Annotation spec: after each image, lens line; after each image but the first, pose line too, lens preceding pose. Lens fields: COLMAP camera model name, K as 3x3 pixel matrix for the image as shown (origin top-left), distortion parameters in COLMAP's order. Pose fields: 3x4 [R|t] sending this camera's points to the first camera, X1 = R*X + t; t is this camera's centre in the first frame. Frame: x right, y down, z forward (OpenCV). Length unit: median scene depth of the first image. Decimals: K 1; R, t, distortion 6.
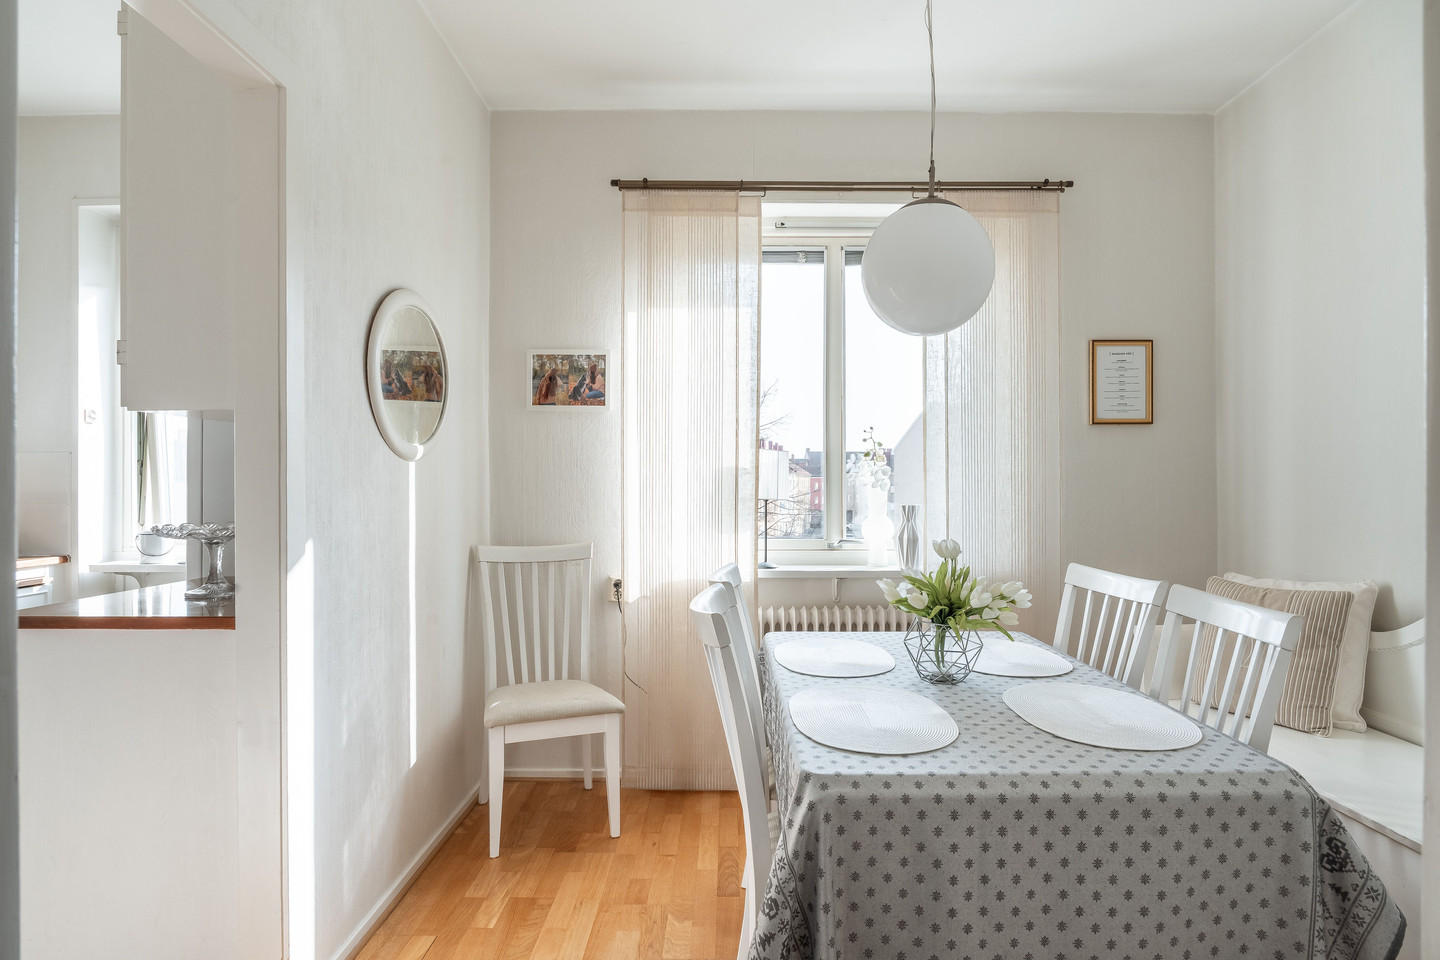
lens RADIAL K [[732.6, 0, 720.0], [0, 732.6, 480.0], [0, 0, 1]] dist [-0.000497, -0.000076]
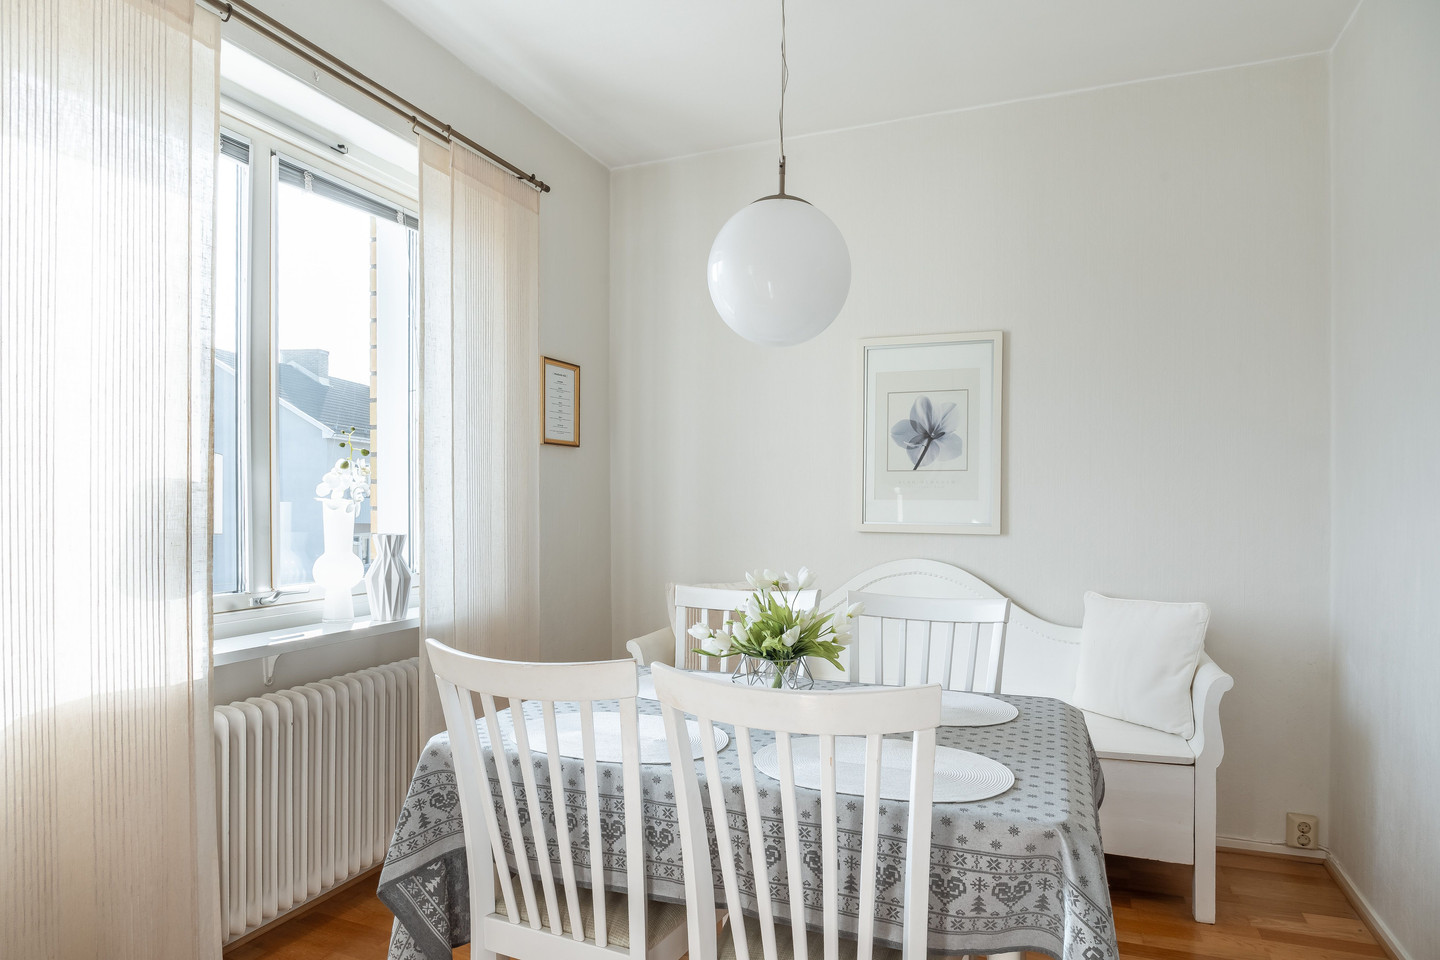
lens RADIAL K [[795.2, 0, 718.2], [0, 795.2, 503.6], [0, 0, 1]] dist [-0.016870, 0.000611]
pose [[0.398204, -0.001790, 0.917295, -0.362117], [-0.003784, 0.999986, 0.003594, -0.001921], [-0.917289, -0.004902, 0.398191, 0.374725]]
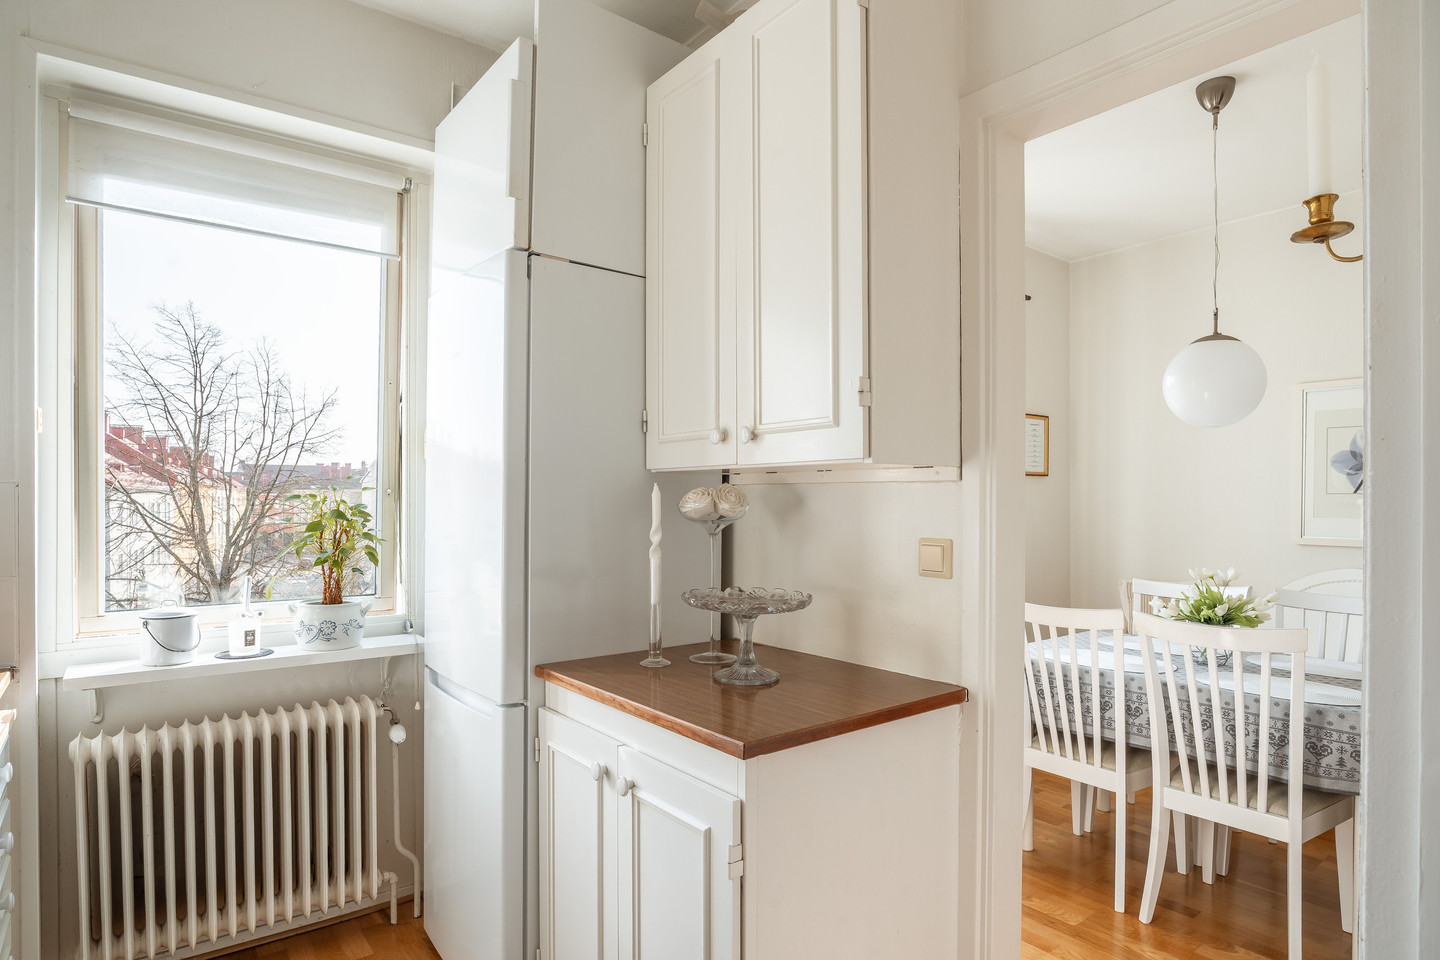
lens RADIAL K [[795.2, 0, 718.2], [0, 795.2, 503.6], [0, 0, 1]] dist [-0.016870, 0.000611]
pose [[0.791624, 0.000336, 0.611009, -0.835816], [-0.003197, 0.999988, 0.003593, -0.028908], [-0.611000, -0.004798, 0.791616, 0.187290]]
